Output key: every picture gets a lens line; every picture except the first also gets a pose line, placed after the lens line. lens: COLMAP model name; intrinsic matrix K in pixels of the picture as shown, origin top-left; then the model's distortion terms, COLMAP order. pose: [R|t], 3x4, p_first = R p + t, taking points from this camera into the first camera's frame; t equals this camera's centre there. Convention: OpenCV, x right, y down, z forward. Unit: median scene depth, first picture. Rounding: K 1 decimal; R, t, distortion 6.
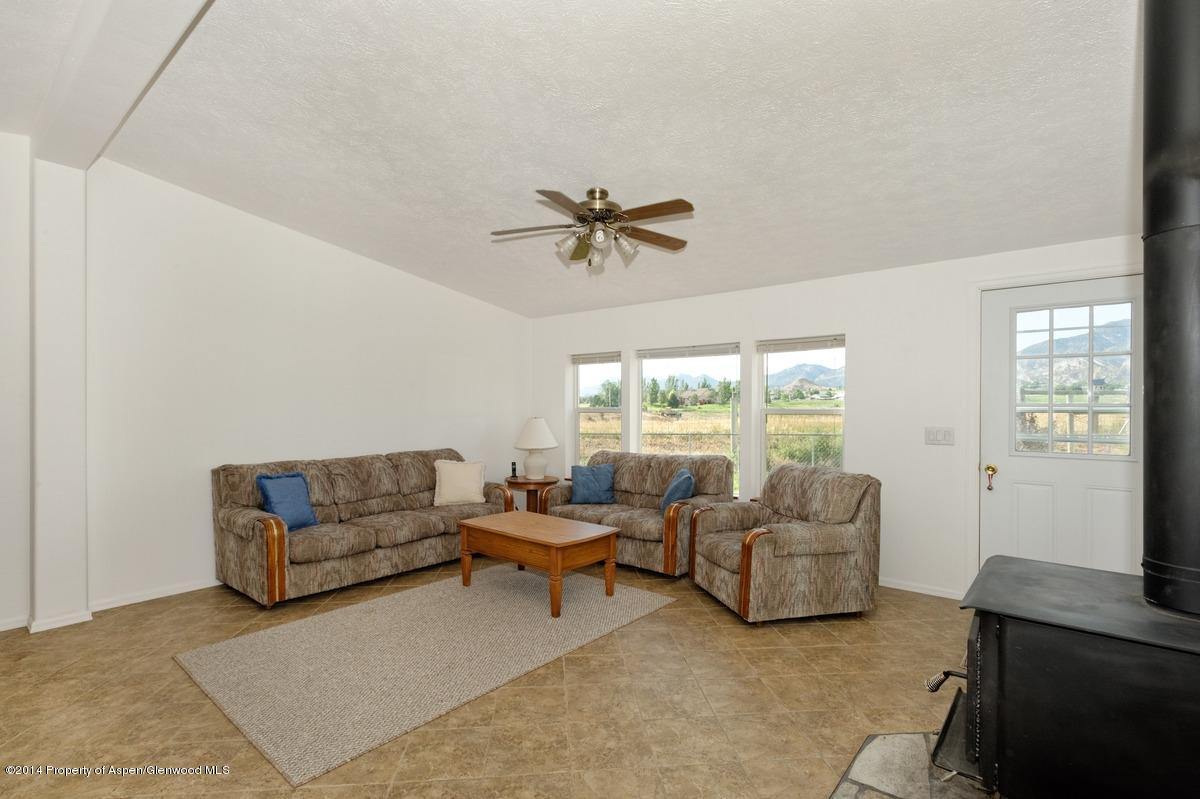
lens RADIAL K [[571.5, 0, 600.0], [0, 571.5, 399.5], [0, 0, 1]] dist [-0.000741, -0.000124]
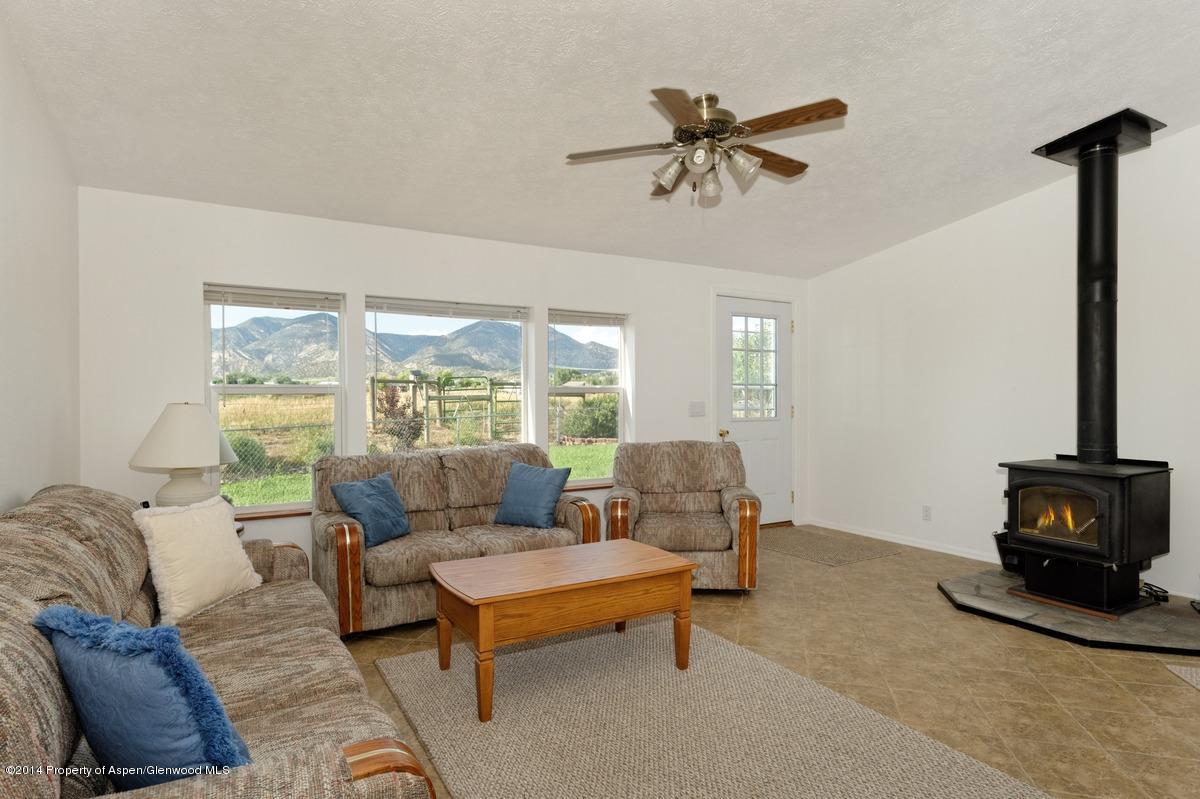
lens RADIAL K [[646.6, 0, 600.0], [0, 646.6, 399.5], [0, 0, 1]] dist [-0.002427, -0.000295]
pose [[0.328335, -0.004617, 0.944550, -0.685758], [-0.005403, 0.999963, 0.006766, 0.031514], [-0.944546, -0.007325, 0.328298, 0.658373]]
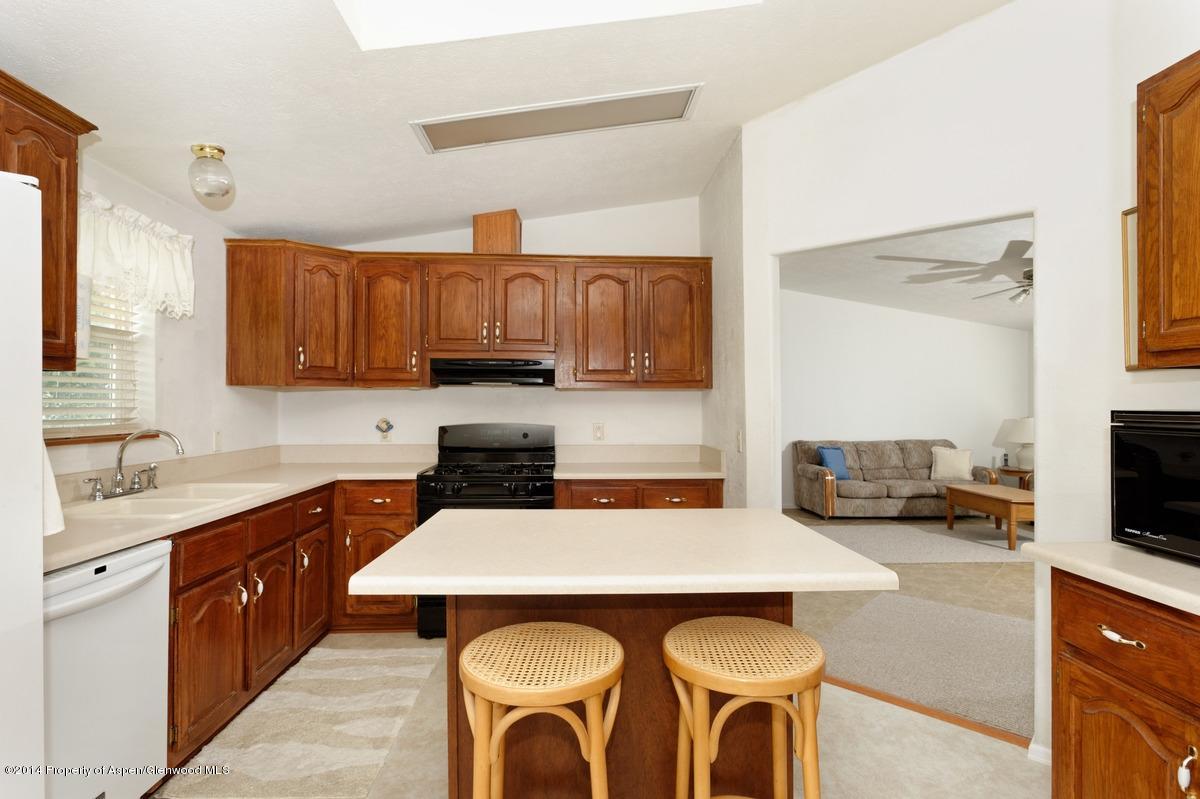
lens RADIAL K [[611.7, 0, 600.0], [0, 611.7, 399.5], [0, 0, 1]] dist [-0.001053, -0.000257]
pose [[0.679771, -0.006197, -0.733398, 0.285566], [0.005748, 0.999979, -0.003121, -0.008081], [0.733402, -0.002094, 0.679792, -0.673923]]
